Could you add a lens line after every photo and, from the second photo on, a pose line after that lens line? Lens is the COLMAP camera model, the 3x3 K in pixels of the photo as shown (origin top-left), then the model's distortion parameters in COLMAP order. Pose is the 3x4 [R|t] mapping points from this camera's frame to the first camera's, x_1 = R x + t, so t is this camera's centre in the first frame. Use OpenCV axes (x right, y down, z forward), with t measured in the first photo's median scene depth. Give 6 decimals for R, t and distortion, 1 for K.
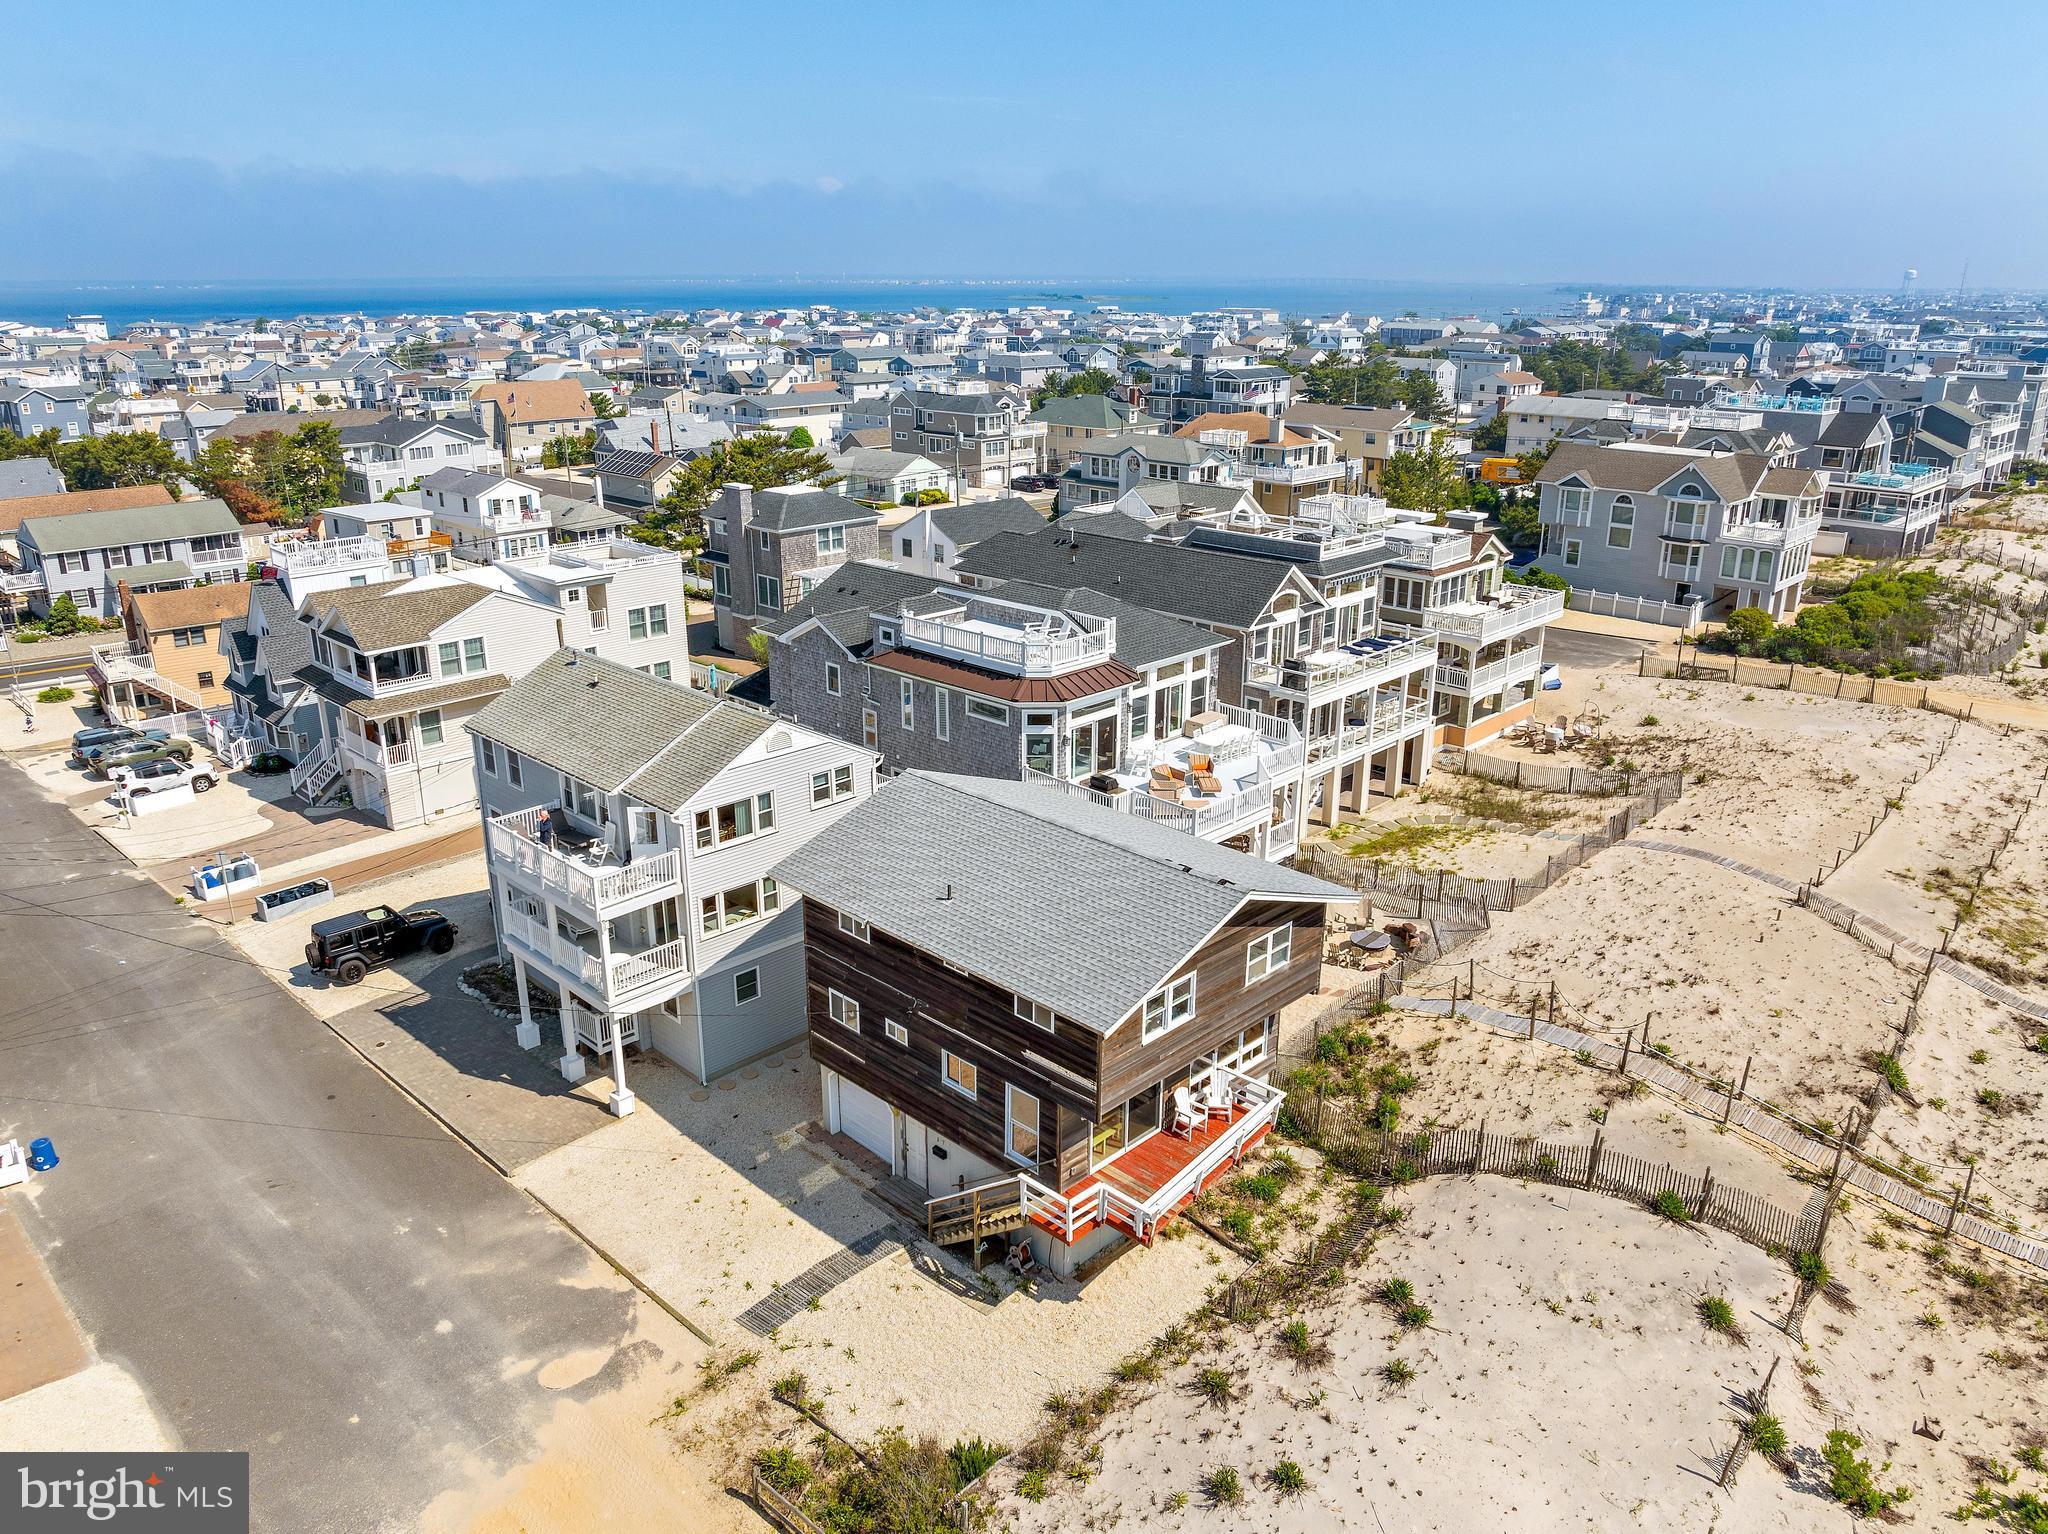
lens RADIAL K [[1439.8, 0, 1024.0], [0, 1439.8, 767.0], [0, 0, 1]] dist [-0.035962, -0.001487]
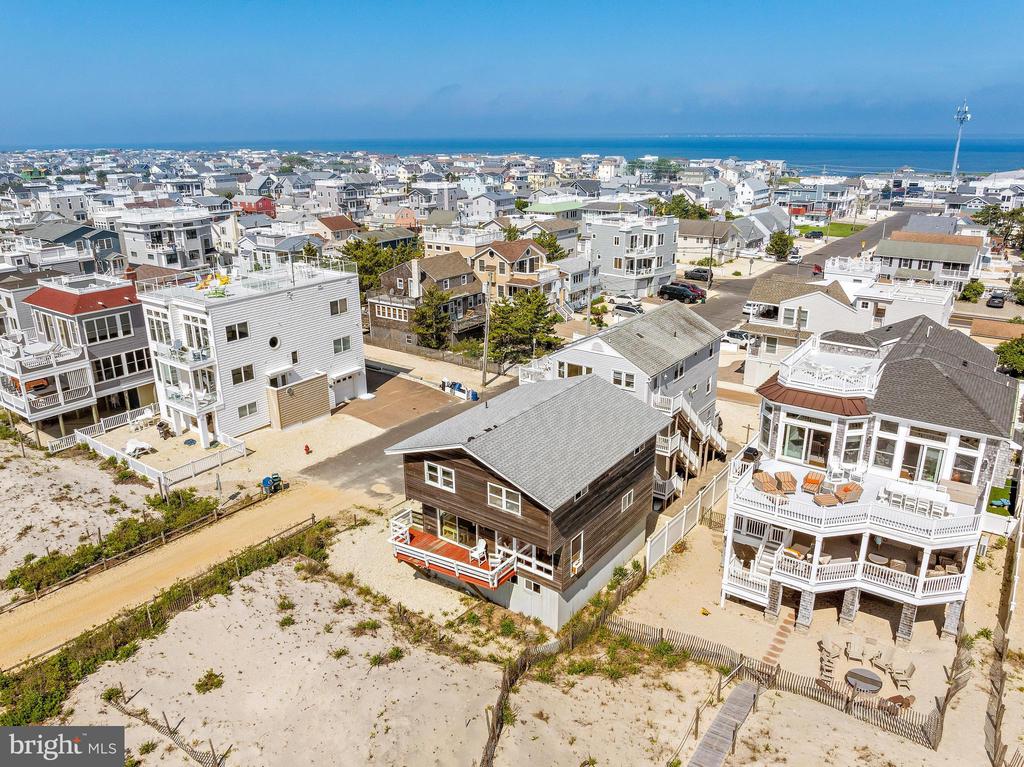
lens RADIAL K [[726.5, 0, 512.0], [0, 726.5, 383.5], [0, 0, 1]] dist [-0.037561, -0.002270]
pose [[0.147197, 0.320394, -0.935778, 0.809329], [-0.313091, 0.912528, 0.263185, -0.204828], [0.938247, 0.254244, 0.234634, 0.618121]]
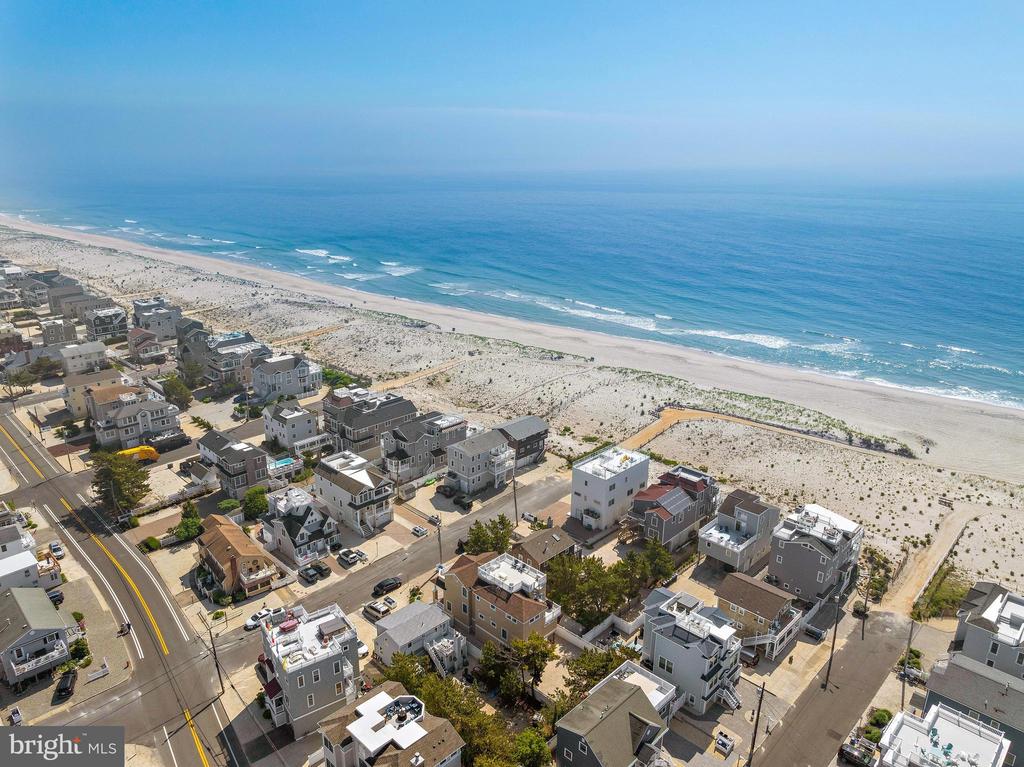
lens RADIAL K [[719.9, 0, 512.0], [0, 719.9, 383.5], [0, 0, 1]] dist [-0.035962, -0.001487]
pose [[0.003558, -0.316881, 0.948459, -3.716562], [0.316006, 0.900218, 0.299579, -1.371134], [-0.948751, 0.298653, 0.103339, 0.415569]]
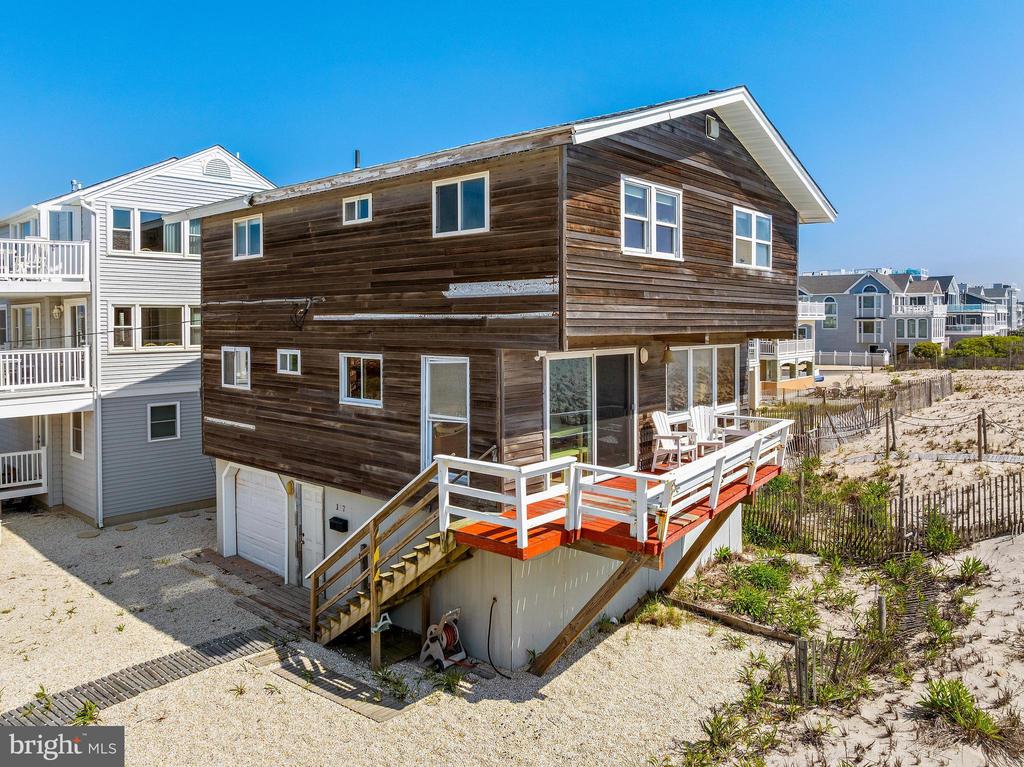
lens RADIAL K [[741.4, 0, 513.6], [0, 741.4, 328.9], [0, 0, 1]] dist [-0.041998, -0.001085]
pose [[0.998379, -0.007516, 0.056408, 0.008922], [0.024901, 0.949004, -0.314280, 0.249881], [-0.051170, 0.315175, 0.947653, 0.512419]]
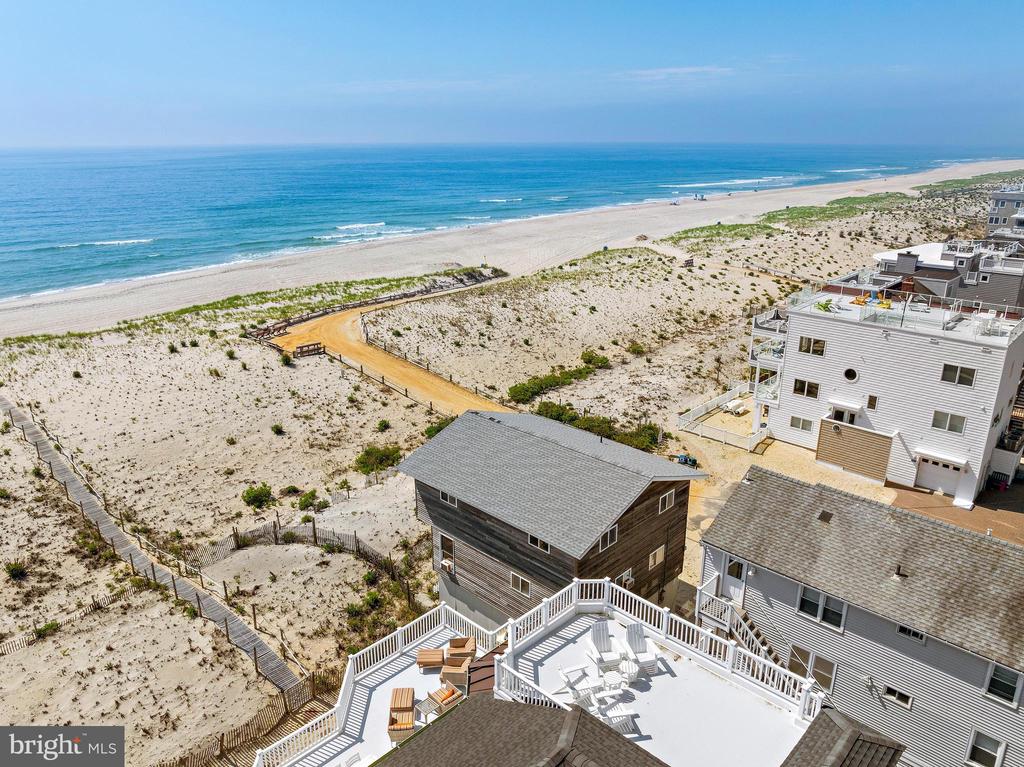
lens RADIAL K [[719.9, 0, 512.0], [0, 719.9, 383.5], [0, 0, 1]] dist [-0.035962, -0.001487]
pose [[-0.999983, 0.001269, -0.005764, 0.071117], [-0.002527, 0.790495, 0.612463, -0.511451], [0.005333, 0.612467, -0.790478, 1.451114]]
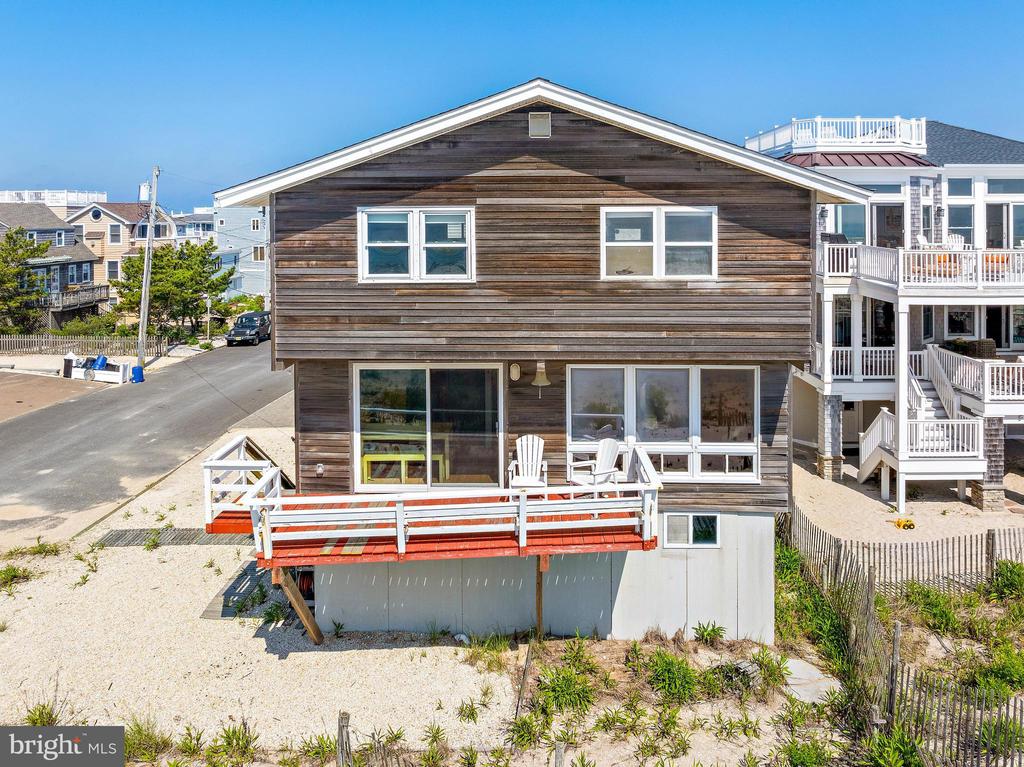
lens RADIAL K [[761.8, 0, 512.4], [0, 761.8, 217.0], [0, 0, 1]] dist [-0.032276, -0.000432]
pose [[0.674989, -0.009461, -0.737767, 0.308664], [-0.229844, 0.947467, -0.222436, 0.171060], [0.701114, 0.319713, 0.637356, 0.600169]]
